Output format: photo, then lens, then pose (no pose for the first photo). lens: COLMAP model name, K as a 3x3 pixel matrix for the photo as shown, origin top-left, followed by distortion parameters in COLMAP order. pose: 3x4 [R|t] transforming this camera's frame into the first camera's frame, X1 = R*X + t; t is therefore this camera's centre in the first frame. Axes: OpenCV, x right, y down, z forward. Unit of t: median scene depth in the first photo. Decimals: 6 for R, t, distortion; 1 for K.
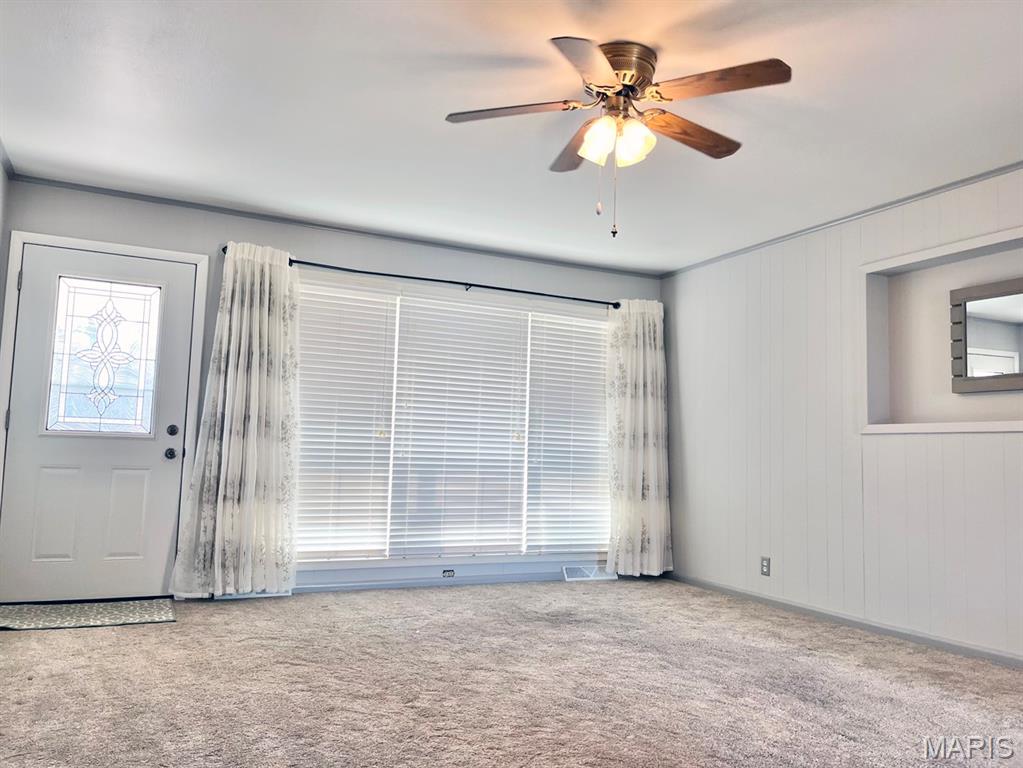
lens RADIAL K [[783.3, 0, 511.5], [0, 783.3, 384.0], [0, 0, 1]] dist [0.043147, -0.070359]
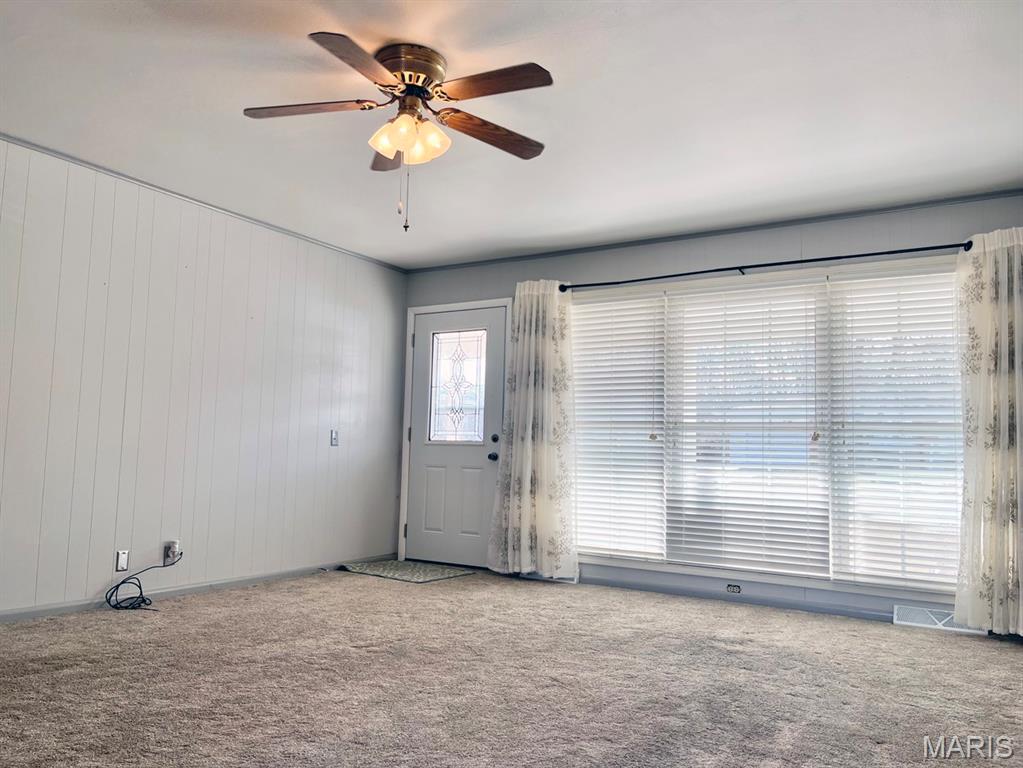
lens RADIAL K [[779.7, 0, 496.2], [0, 779.7, 385.6], [0, 0, 1]] dist [0.050625, -0.077409]
pose [[0.515342, -0.091189, -0.852119, 0.579915], [0.065367, 0.995609, -0.067012, 0.051450], [0.854488, -0.021167, 0.519040, 0.306149]]
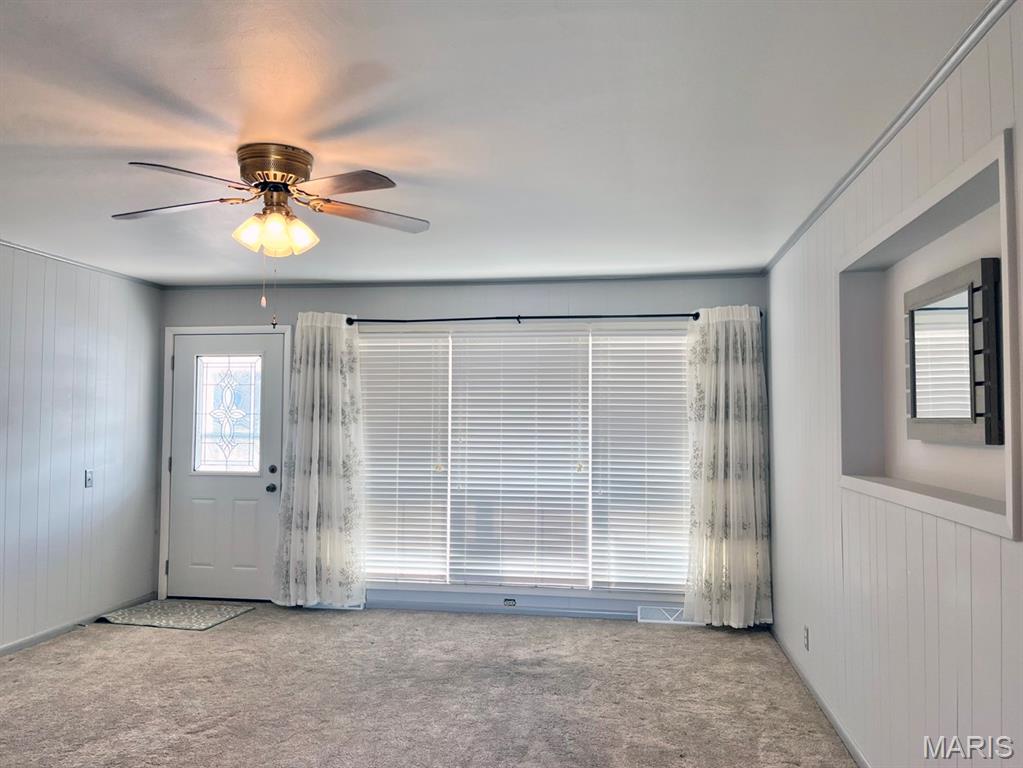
lens RADIAL K [[783.3, 0, 511.5], [0, 783.3, 384.0], [0, 0, 1]] dist [0.043147, -0.070359]
pose [[0.814162, -0.051339, -0.578364, 0.539394], [0.071701, 0.997349, 0.012403, -0.057321], [0.576194, -0.051567, 0.815684, 0.180473]]
